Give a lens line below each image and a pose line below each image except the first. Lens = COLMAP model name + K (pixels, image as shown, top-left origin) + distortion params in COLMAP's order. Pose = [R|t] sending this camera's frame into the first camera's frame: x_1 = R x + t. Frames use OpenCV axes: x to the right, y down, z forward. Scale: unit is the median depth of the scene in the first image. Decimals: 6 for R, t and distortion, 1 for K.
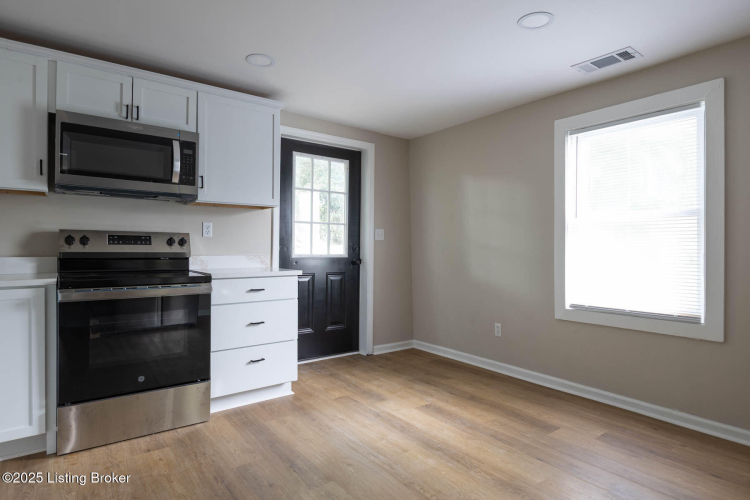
lens RADIAL K [[414.3, 0, 375.0], [0, 414.3, 250.0], [0, 0, 1]] dist [0.002083, 0.000433]
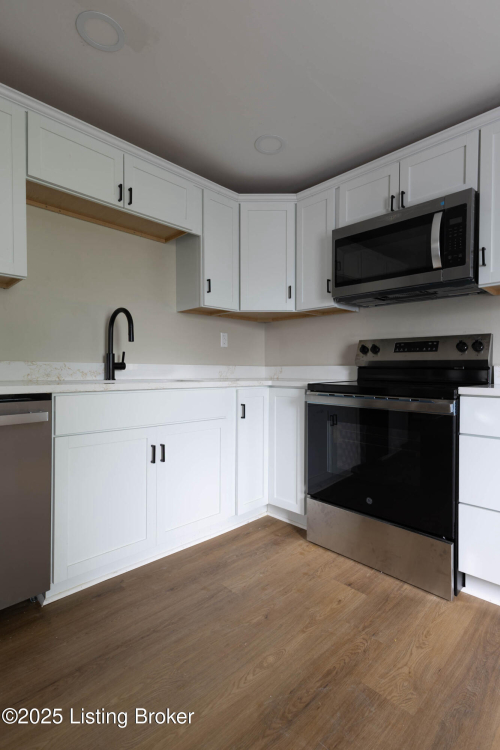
lens RADIAL K [[365.1, 0, 250.0], [0, 365.1, 375.0], [0, 0, 1]] dist [0.011736, 0.000080]
pose [[0.141589, 0.011066, -0.989864, 0.143199], [-0.013507, 0.999866, 0.009246, 0.034771], [0.989833, 0.012061, 0.141720, 0.551987]]
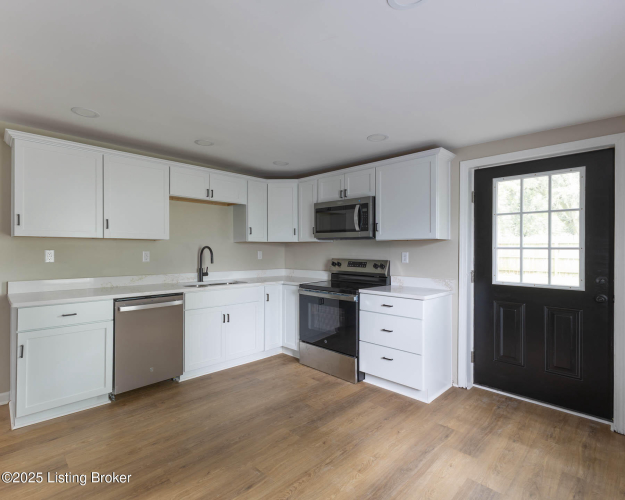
lens RADIAL K [[319.2, 0, 279.8], [0, 319.2, 251.7], [0, 0, 1]] dist [0.001439, 0.000421]
pose [[0.100821, -0.000106, -0.994905, 0.719159], [-0.010883, 0.999940, -0.001209, -0.074234], [0.994845, 0.010950, 0.100814, 0.562415]]
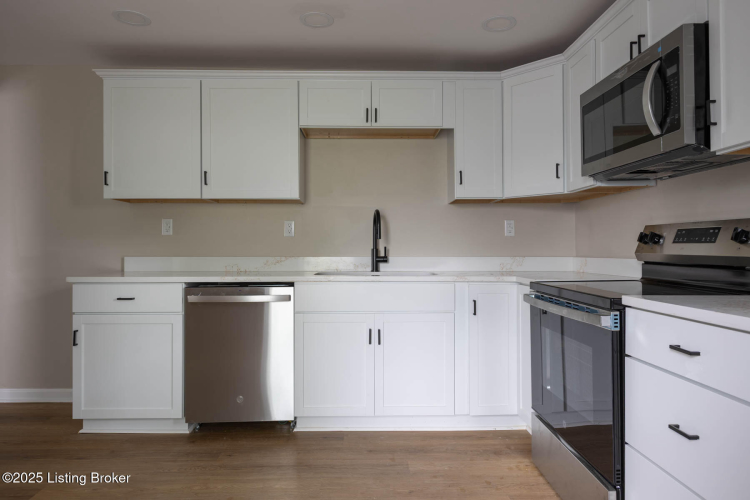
lens RADIAL K [[463.8, 0, 375.0], [0, 463.8, 250.0], [0, 0, 1]] dist [-0.001938, -0.000569]
pose [[-0.572599, -0.000978, -0.819835, 0.268532], [-0.007295, 0.999966, 0.003902, -0.001732], [0.819803, 0.008215, -0.572586, 1.034080]]
